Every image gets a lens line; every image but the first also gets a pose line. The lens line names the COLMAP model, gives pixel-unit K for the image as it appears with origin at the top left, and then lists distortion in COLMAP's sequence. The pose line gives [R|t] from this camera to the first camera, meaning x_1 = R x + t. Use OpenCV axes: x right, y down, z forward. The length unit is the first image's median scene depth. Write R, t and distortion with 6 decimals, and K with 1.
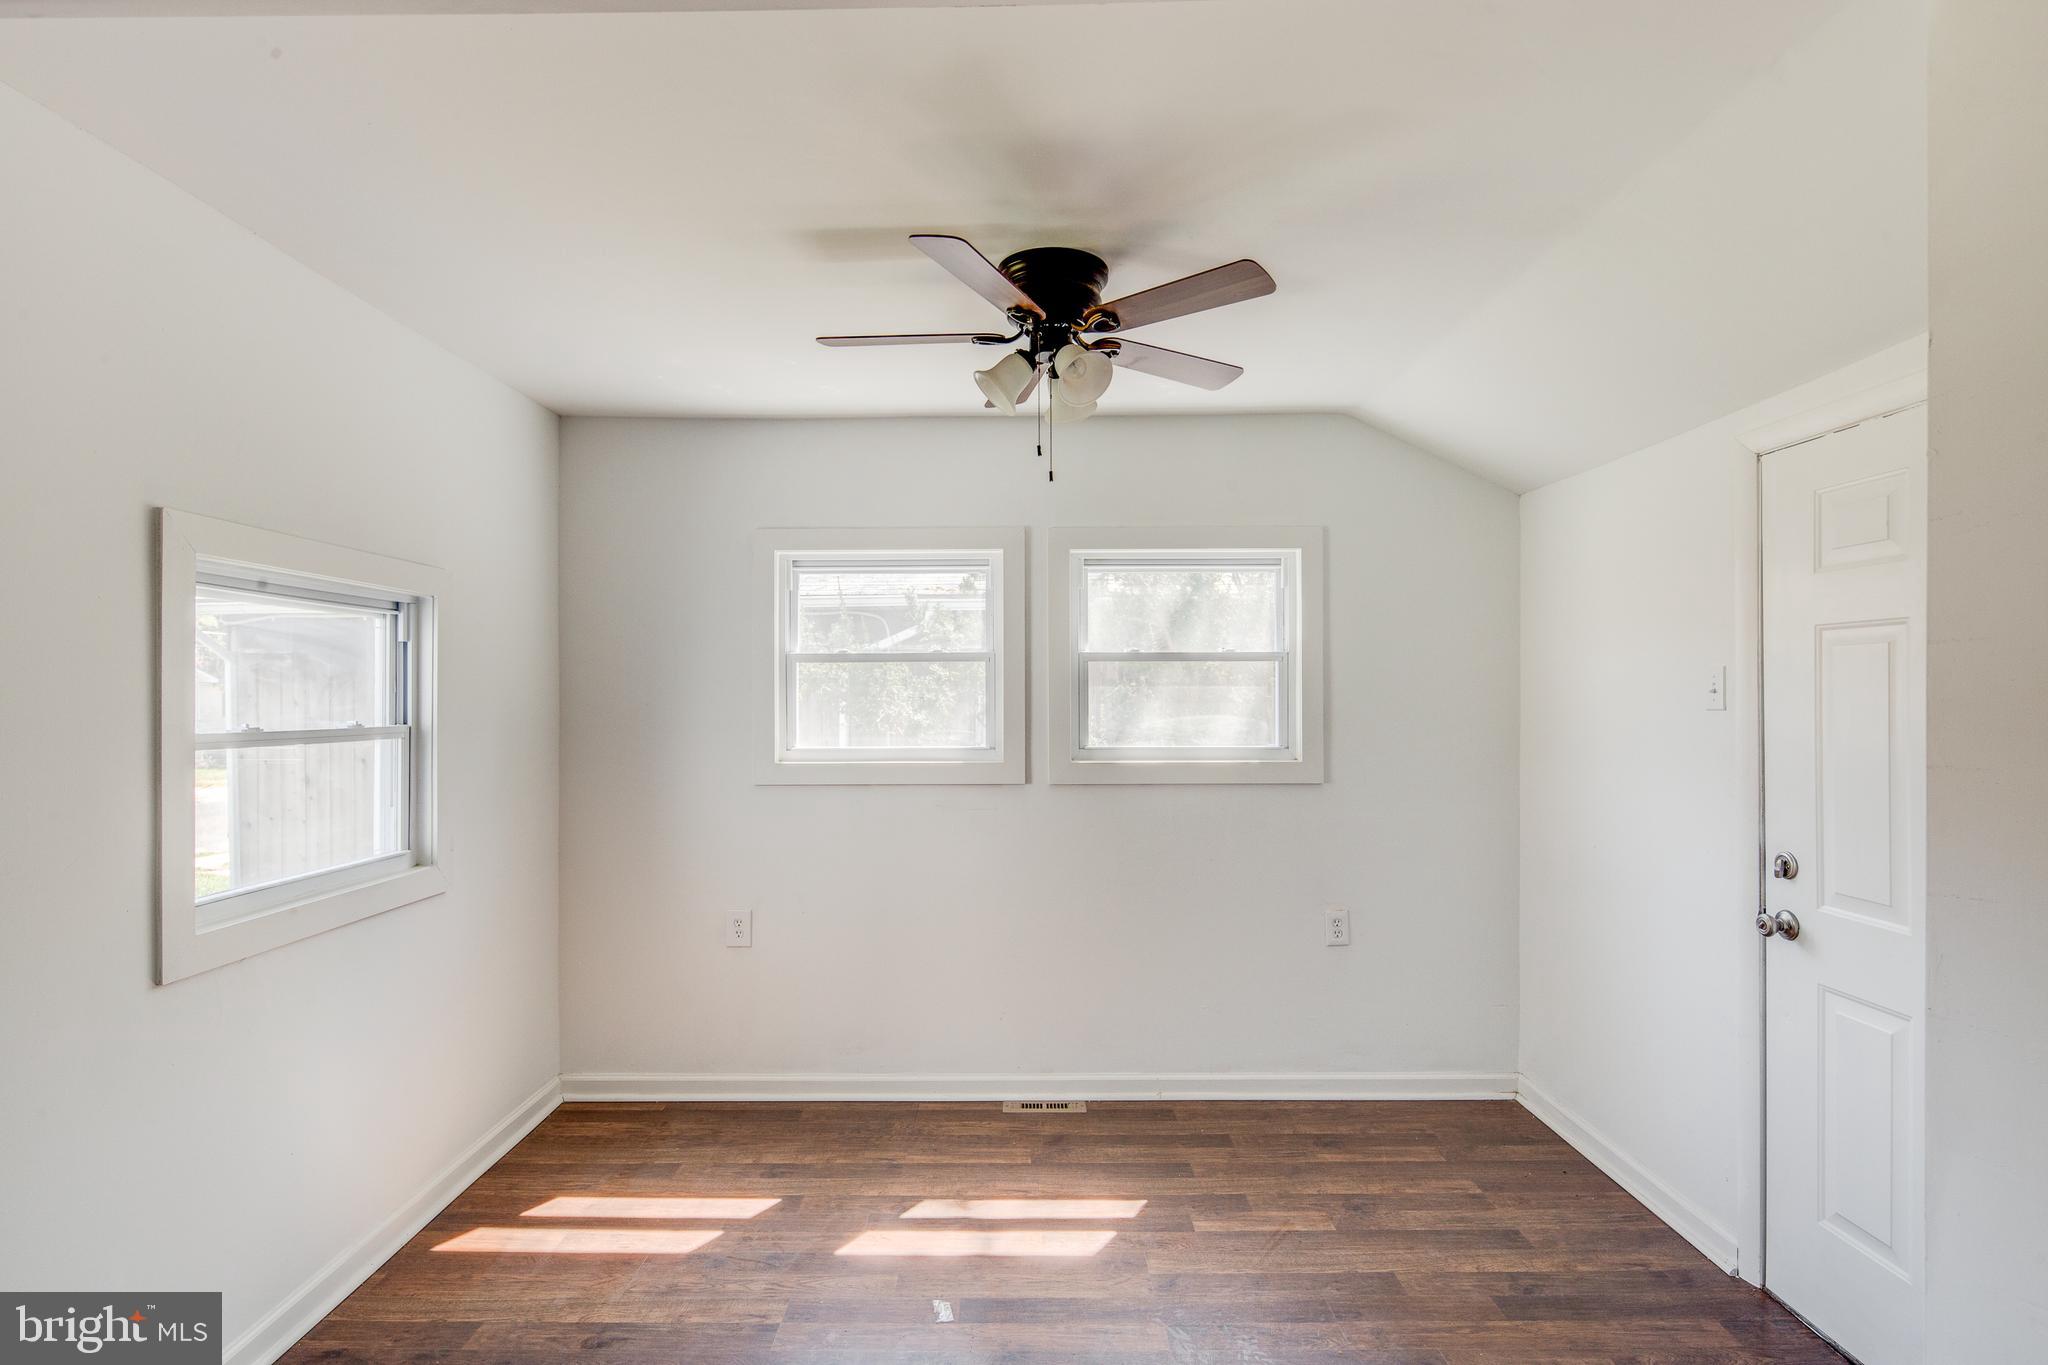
lens RADIAL K [[993.0, 0, 1023.0], [0, 993.0, 693.4], [0, 0, 1]] dist [0.000436, -0.000618]
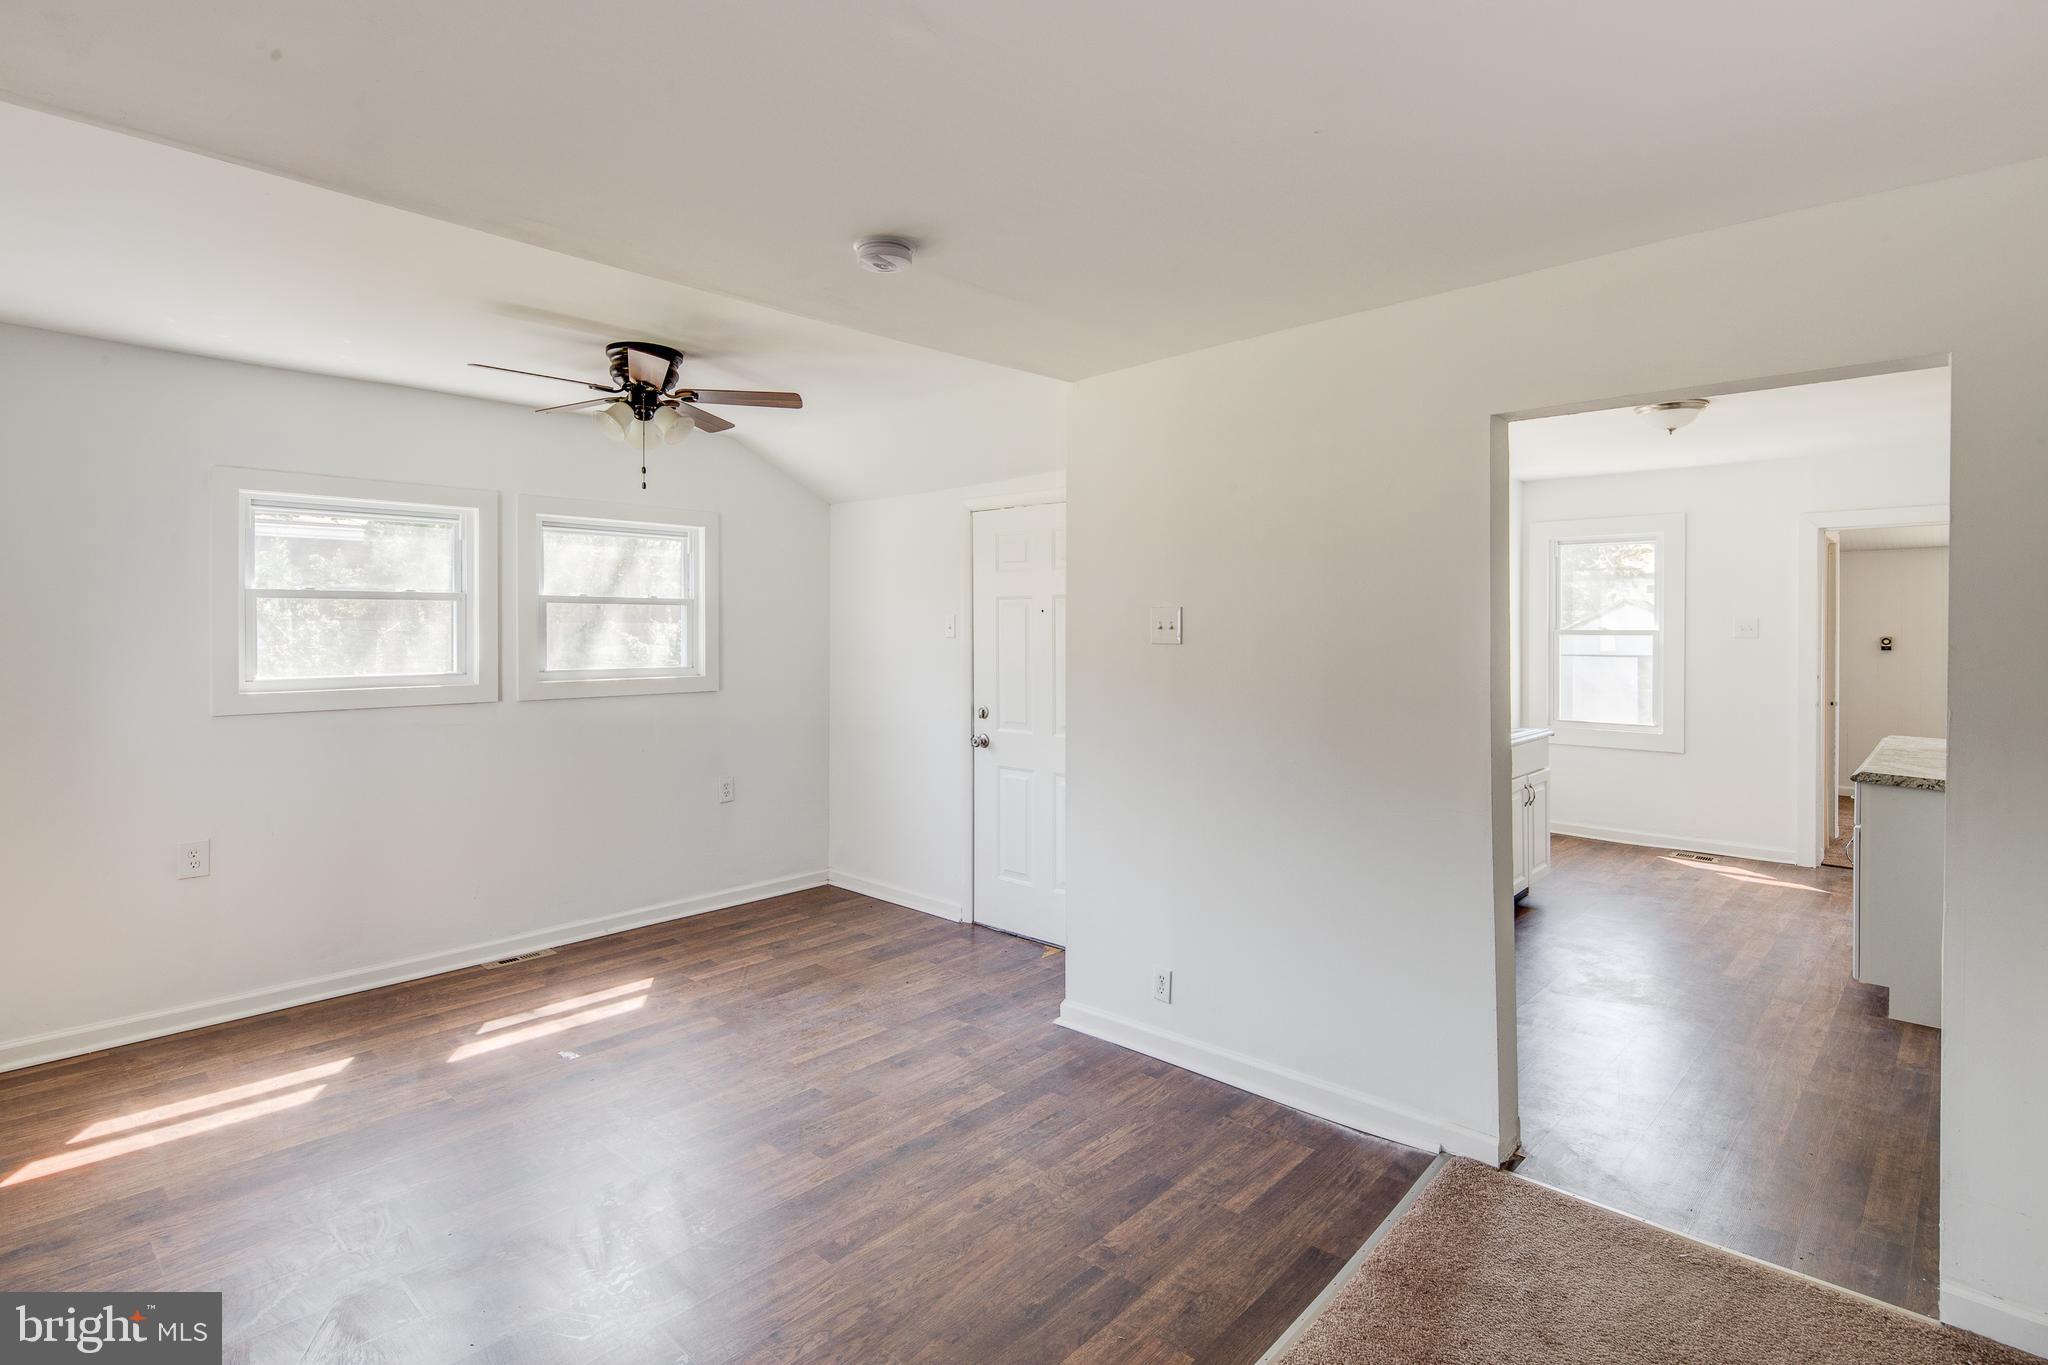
lens RADIAL K [[997.3, 0, 1024.3], [0, 997.3, 624.9], [0, 0, 1]] dist [0.002774, -0.000206]
pose [[0.677398, 0.005715, 0.735595, -0.562411], [-0.002397, 0.999982, -0.005561, 0.002049], [-0.735613, 0.002004, 0.677399, -0.377120]]
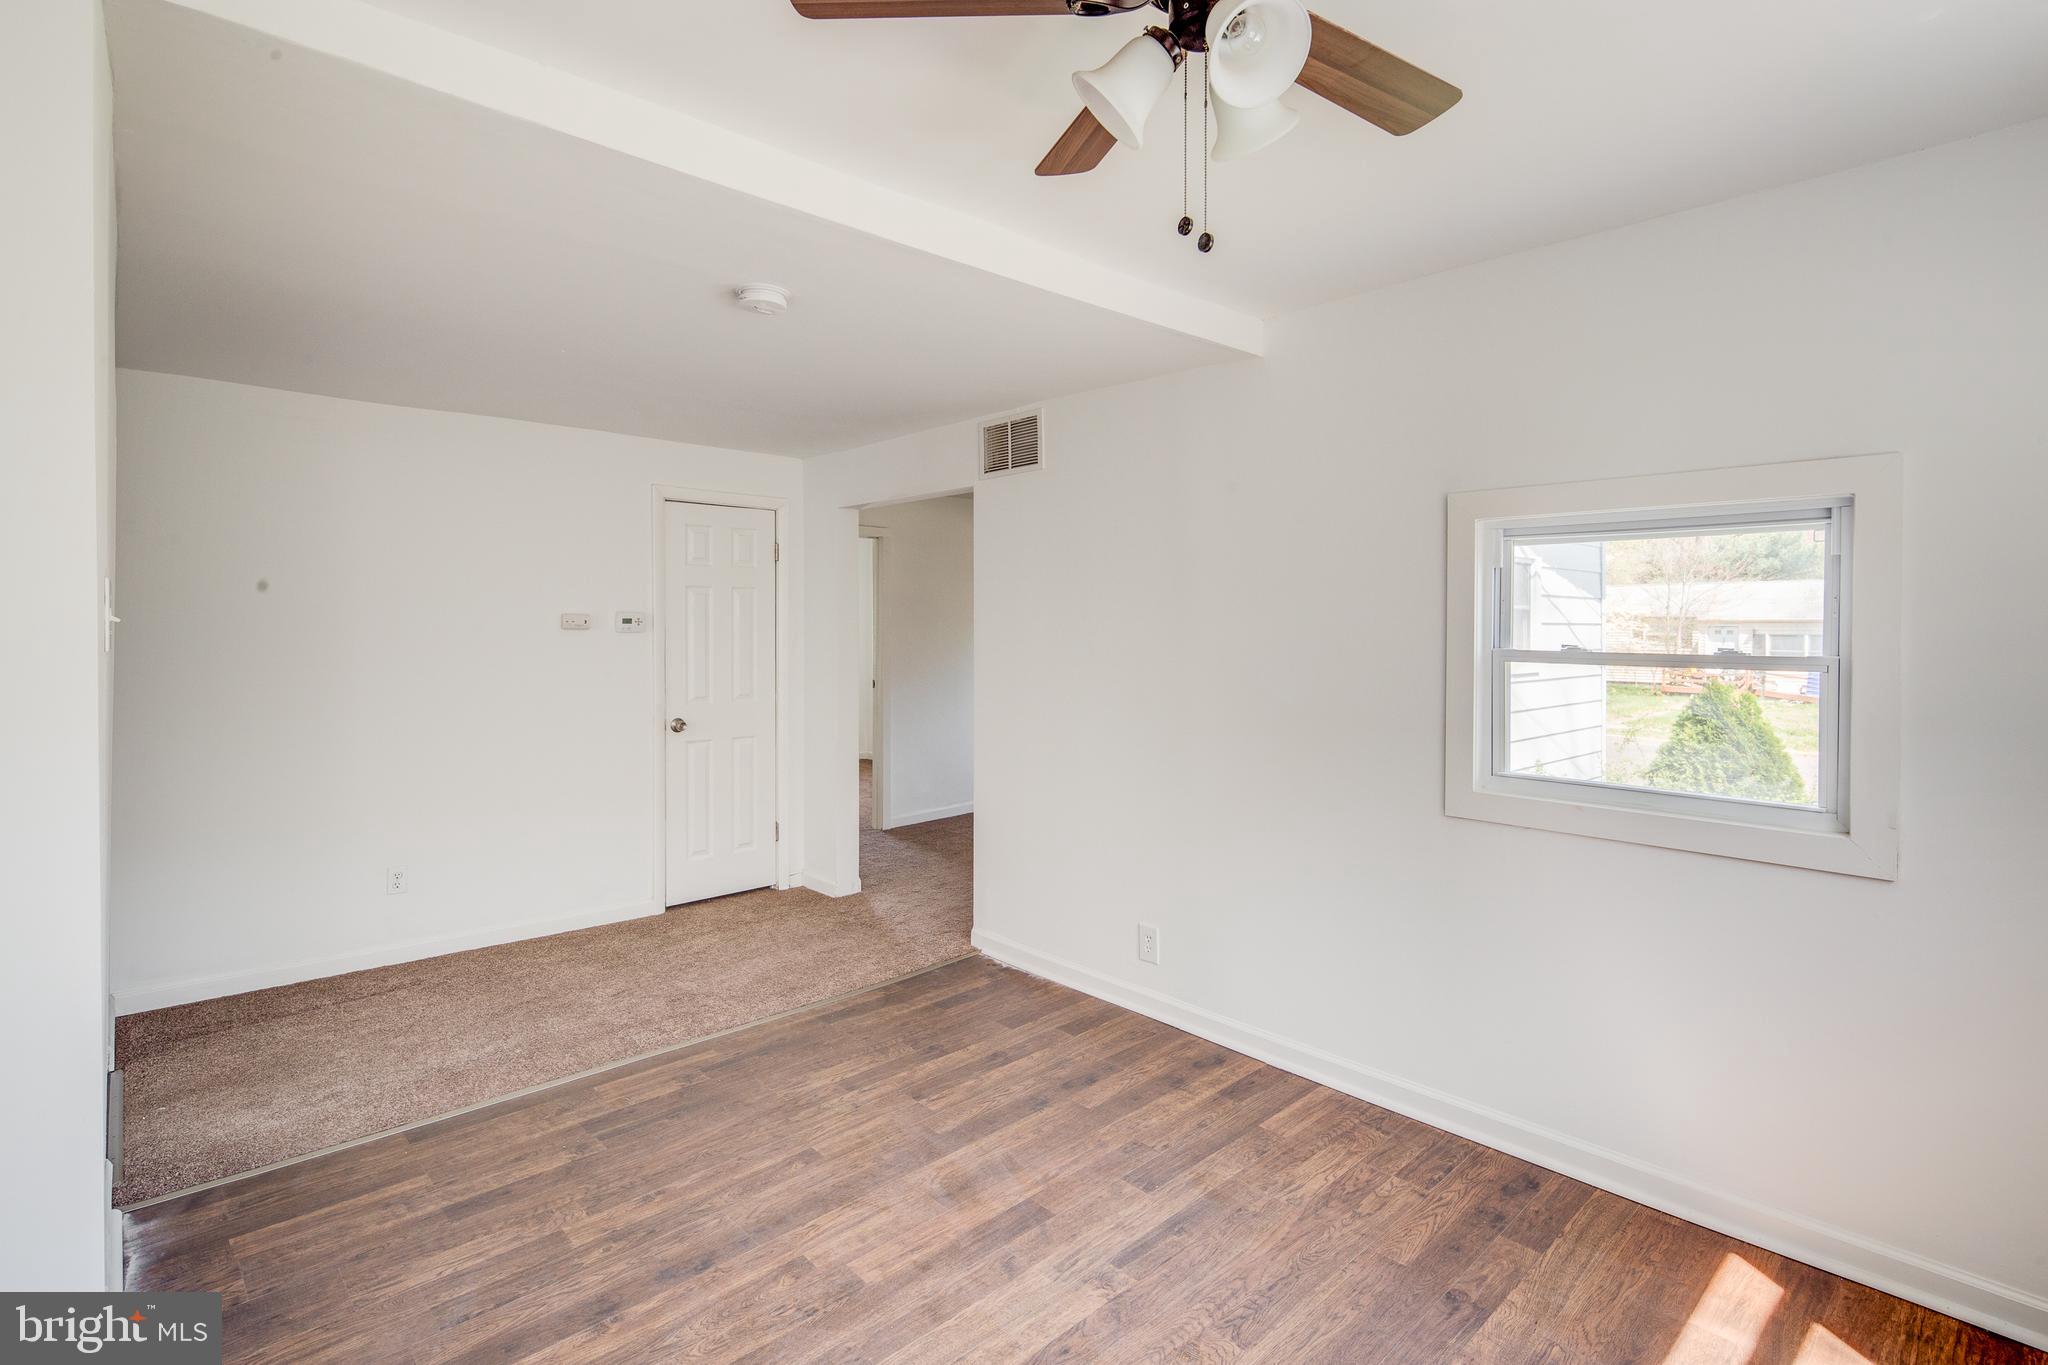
lens RADIAL K [[997.3, 0, 1024.3], [0, 997.3, 624.9], [0, 0, 1]] dist [0.002774, -0.000206]
pose [[-0.726407, 0.004498, -0.687250, 0.402764], [0.003202, 0.999990, 0.003161, 0.001403], [0.687257, 0.000095, -0.726414, 1.072888]]
